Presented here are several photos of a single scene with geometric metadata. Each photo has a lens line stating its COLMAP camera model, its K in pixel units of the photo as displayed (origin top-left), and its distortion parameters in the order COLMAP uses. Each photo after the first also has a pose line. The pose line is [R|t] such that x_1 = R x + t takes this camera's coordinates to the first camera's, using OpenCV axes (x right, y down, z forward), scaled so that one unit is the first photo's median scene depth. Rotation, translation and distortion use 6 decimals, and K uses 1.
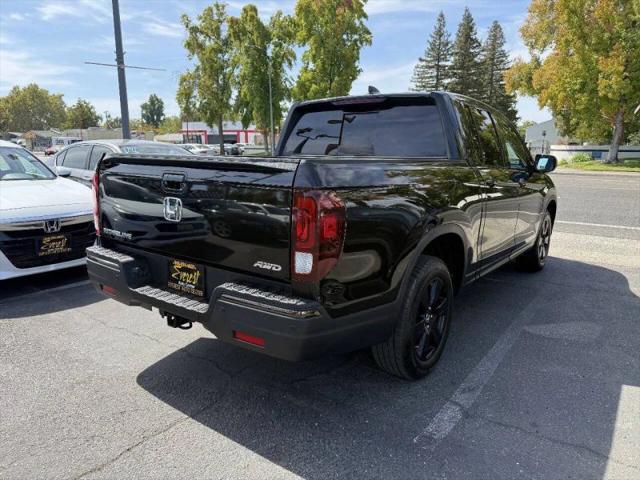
lens RADIAL K [[459.9, 0, 329.5], [0, 459.9, 240.9], [0, 0, 1]] dist [0.013266, -0.015028]
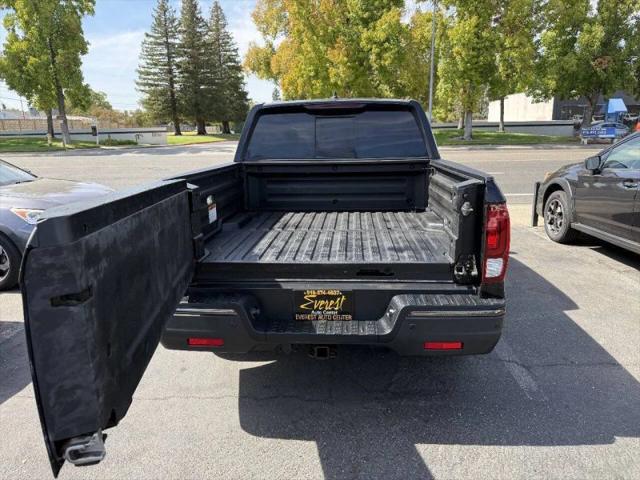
lens RADIAL K [[459.9, 0, 320.4], [0, 459.9, 243.2], [0, 0, 1]] dist [0.013266, -0.015028]
pose [[0.856843, -0.143372, 0.495242, -0.051773], [0.120429, 0.989642, 0.078140, -0.008202], [-0.501315, -0.007312, 0.865234, 0.012516]]
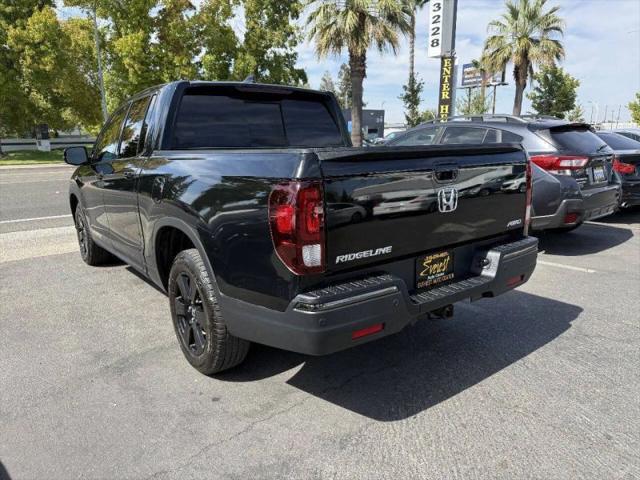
lens RADIAL K [[459.9, 0, 314.7], [0, 459.9, 242.0], [0, 0, 1]] dist [0.013266, -0.015028]
pose [[0.325390, -0.213380, 0.921189, -0.085972], [0.199219, 0.967809, 0.153809, -0.011786], [-0.924355, 0.133471, 0.357425, 0.059468]]
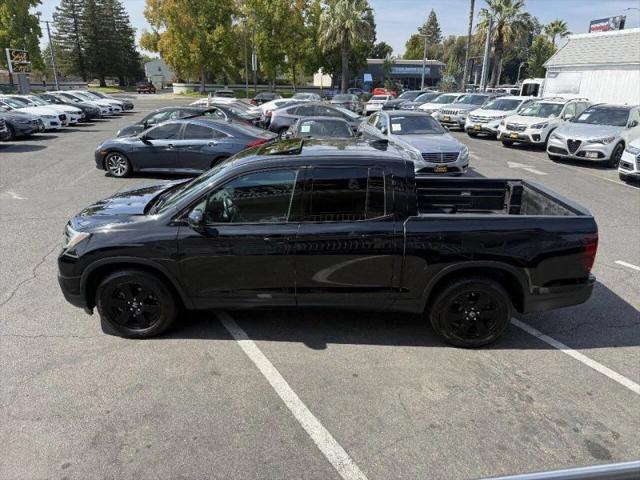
lens RADIAL K [[459.9, 0, 323.2], [0, 459.9, 237.5], [0, 0, 1]] dist [0.013266, -0.015028]
pose [[0.726049, -0.211117, 0.654433, -0.435120], [0.122887, 0.976220, 0.178588, 0.142090], [-0.676573, -0.049242, 0.734727, -0.816850]]
